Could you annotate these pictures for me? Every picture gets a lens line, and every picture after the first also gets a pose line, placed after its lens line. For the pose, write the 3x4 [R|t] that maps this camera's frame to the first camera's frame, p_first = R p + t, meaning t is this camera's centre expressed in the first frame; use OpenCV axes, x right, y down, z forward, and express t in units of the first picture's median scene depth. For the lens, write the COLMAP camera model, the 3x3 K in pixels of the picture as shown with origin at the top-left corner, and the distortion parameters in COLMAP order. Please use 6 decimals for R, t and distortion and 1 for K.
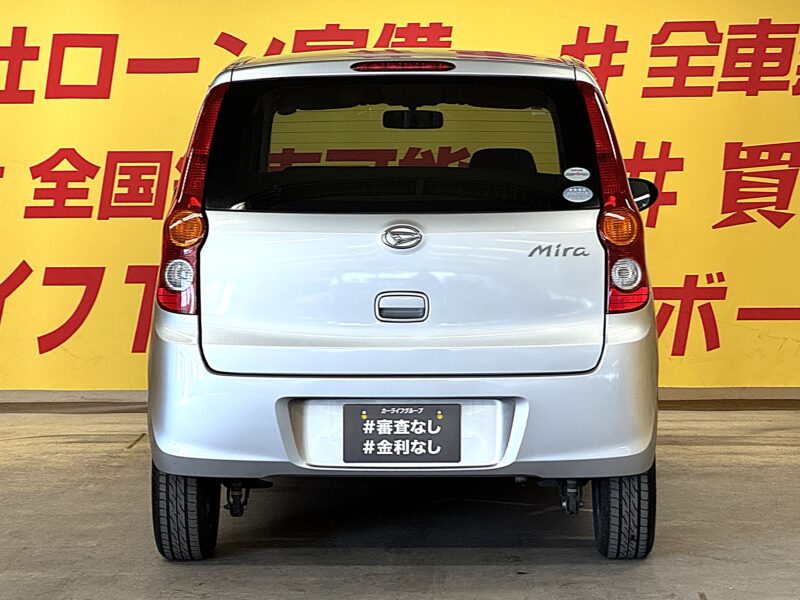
lens RADIAL K [[2280.1, 0, 404.0], [0, 2280.1, 260.4], [0, 0, 1]] dist [0.037910, 0.000000]
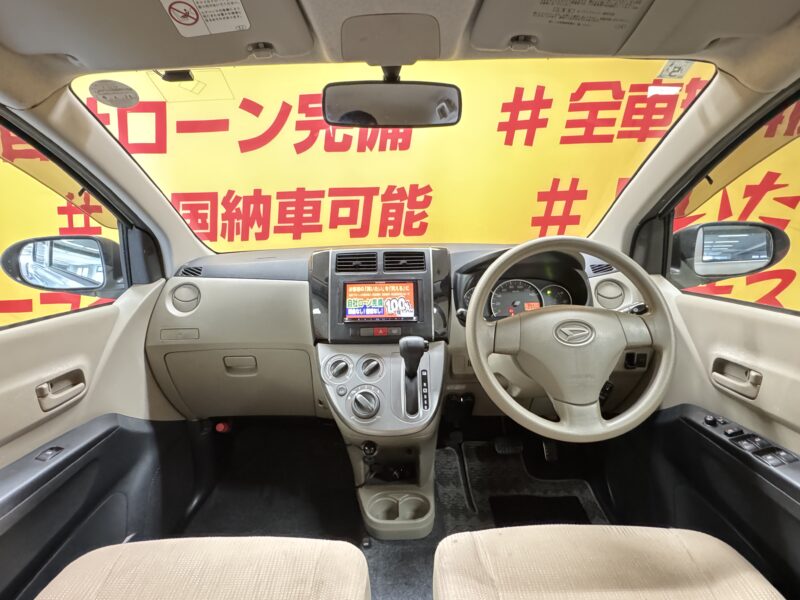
lens RADIAL K [[410.8, 0, 392.8], [0, 410.8, 302.8], [0, 0, 1]] dist [-0.013573, 0.000753]
pose [[0.999765, -0.020778, 0.006128, 0.002153], [0.019019, 0.977323, 0.210898, -0.032615], [-0.010371, -0.210732, 0.977489, 0.745208]]
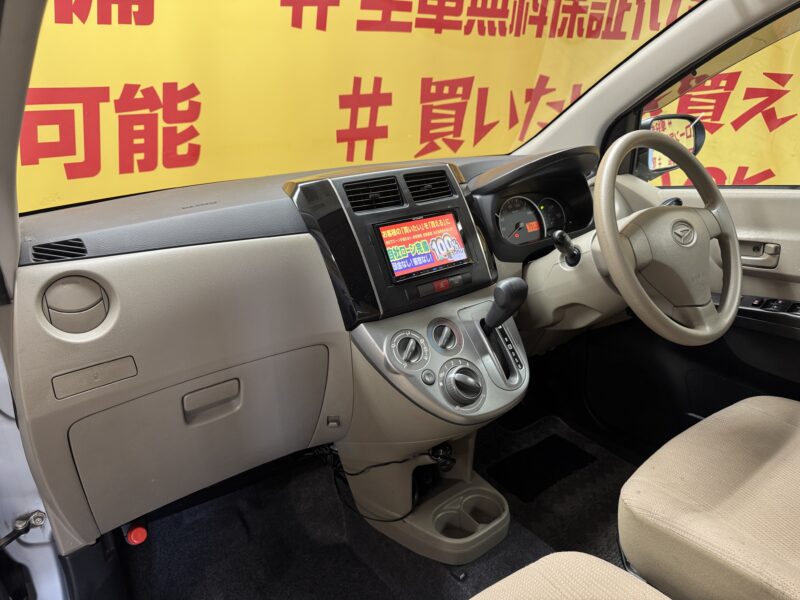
lens RADIAL K [[577.8, 0, 408.0], [0, 577.8, 304.2], [0, 0, 1]] dist [0.005343, -0.029751]
pose [[0.767171, -0.233350, 0.597492, -0.061522], [0.051941, 0.951022, 0.304729, -0.032497], [-0.639336, -0.202745, 0.741717, 0.768859]]
